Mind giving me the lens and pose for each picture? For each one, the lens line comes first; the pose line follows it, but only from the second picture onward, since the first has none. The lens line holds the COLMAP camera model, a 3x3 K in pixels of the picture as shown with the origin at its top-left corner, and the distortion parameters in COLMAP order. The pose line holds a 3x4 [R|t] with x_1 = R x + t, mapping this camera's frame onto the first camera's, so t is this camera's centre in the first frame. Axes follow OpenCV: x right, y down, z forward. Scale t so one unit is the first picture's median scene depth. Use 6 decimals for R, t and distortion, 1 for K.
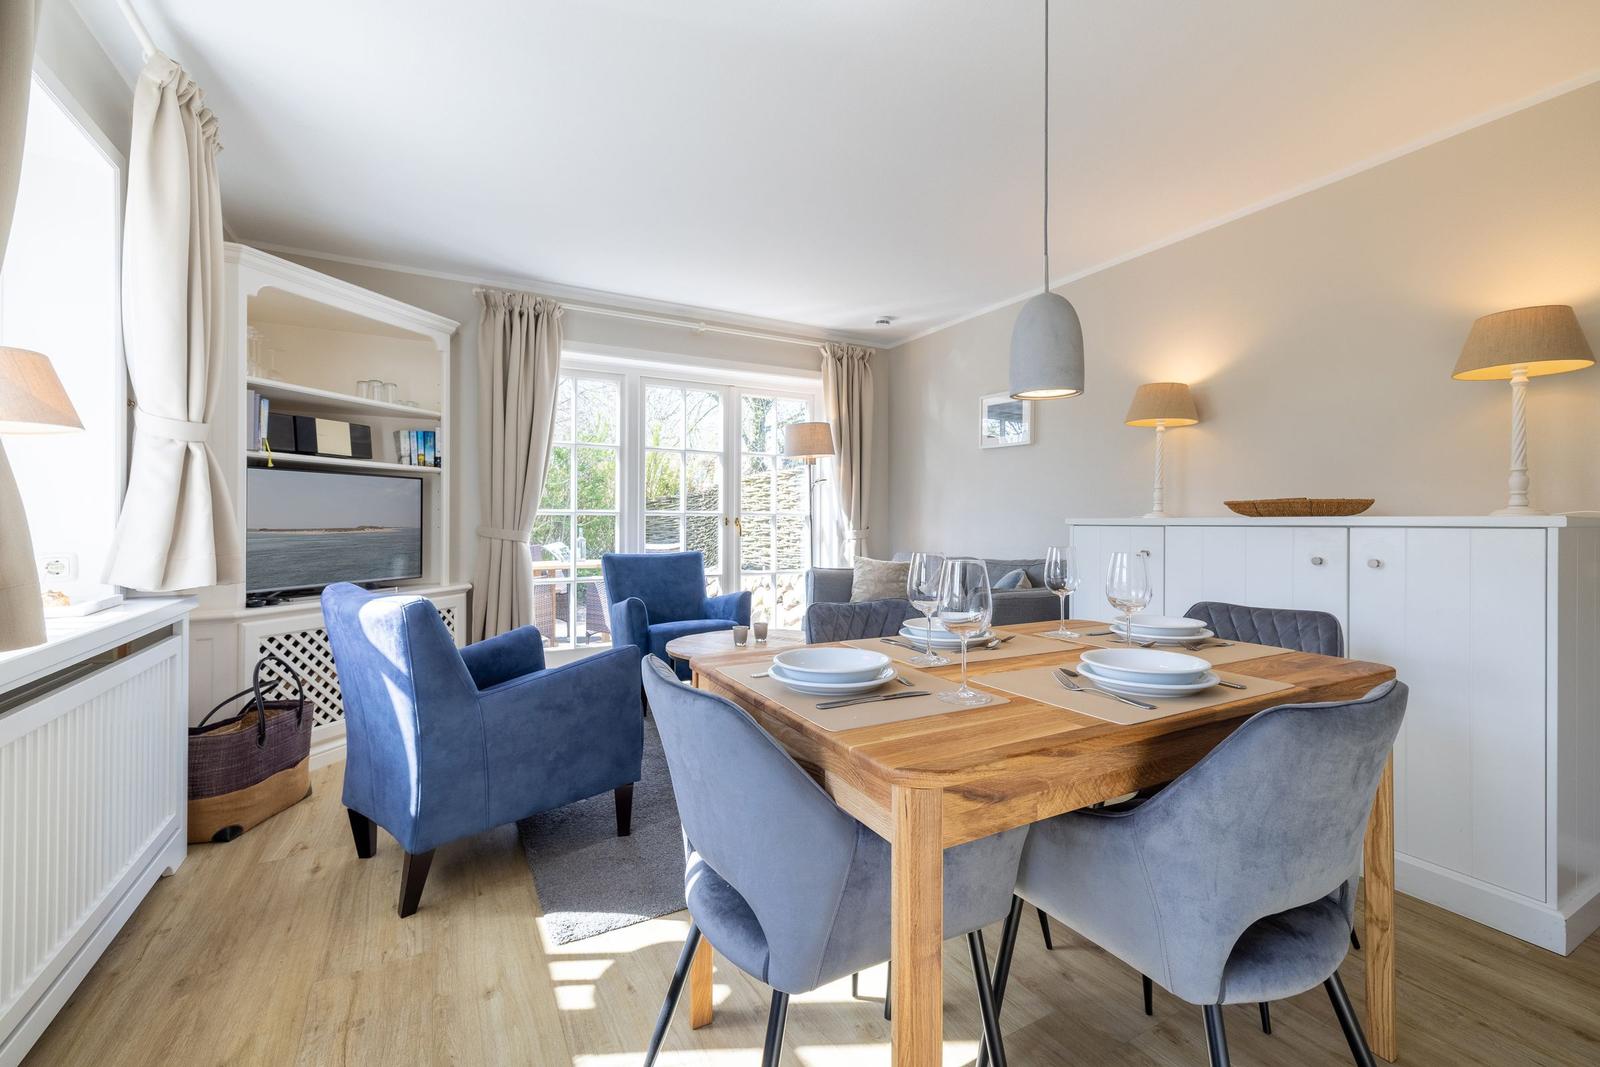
lens RADIAL K [[680.7, 0, 800.1], [0, 680.7, 525.7], [0, 0, 1]] dist [0.016718, 0.000125]
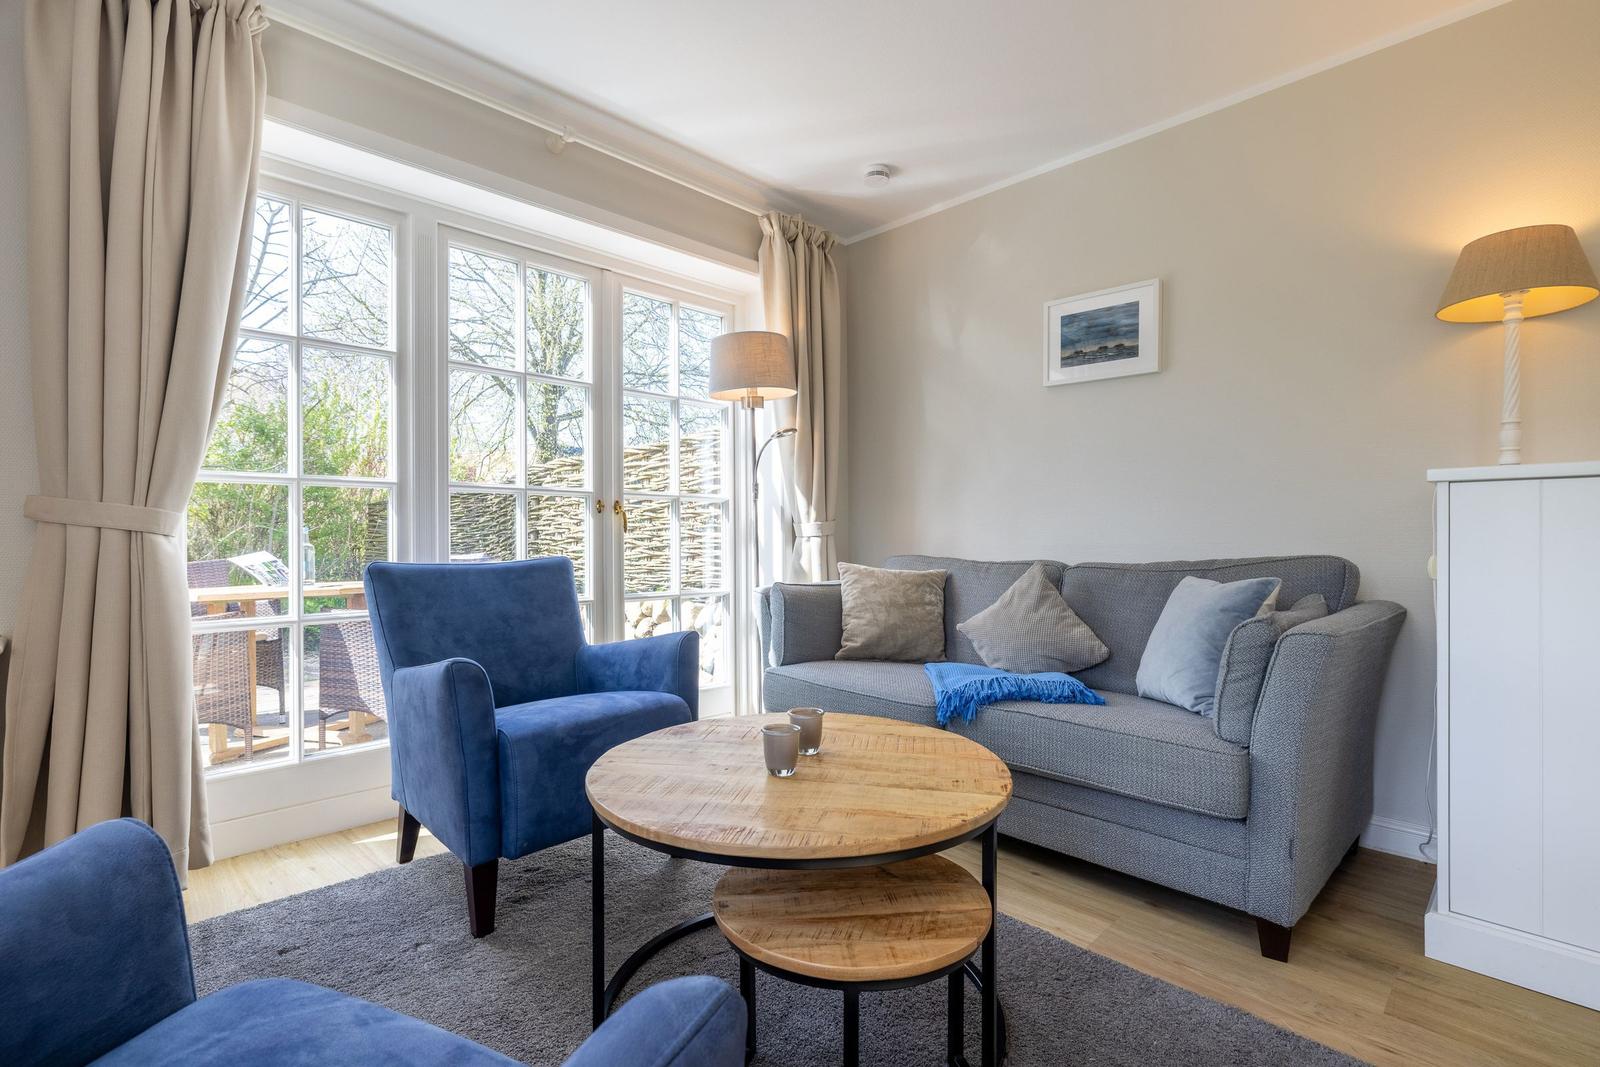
lens RADIAL K [[750.8, 0, 804.6], [0, 750.8, 548.2], [0, 0, 1]] dist [-0.015761, 0.001431]
pose [[0.959052, -0.007887, 0.283120, -0.126386], [0.005515, 0.999943, 0.009175, 0.024603], [-0.283176, -0.007238, 0.959041, 0.366067]]
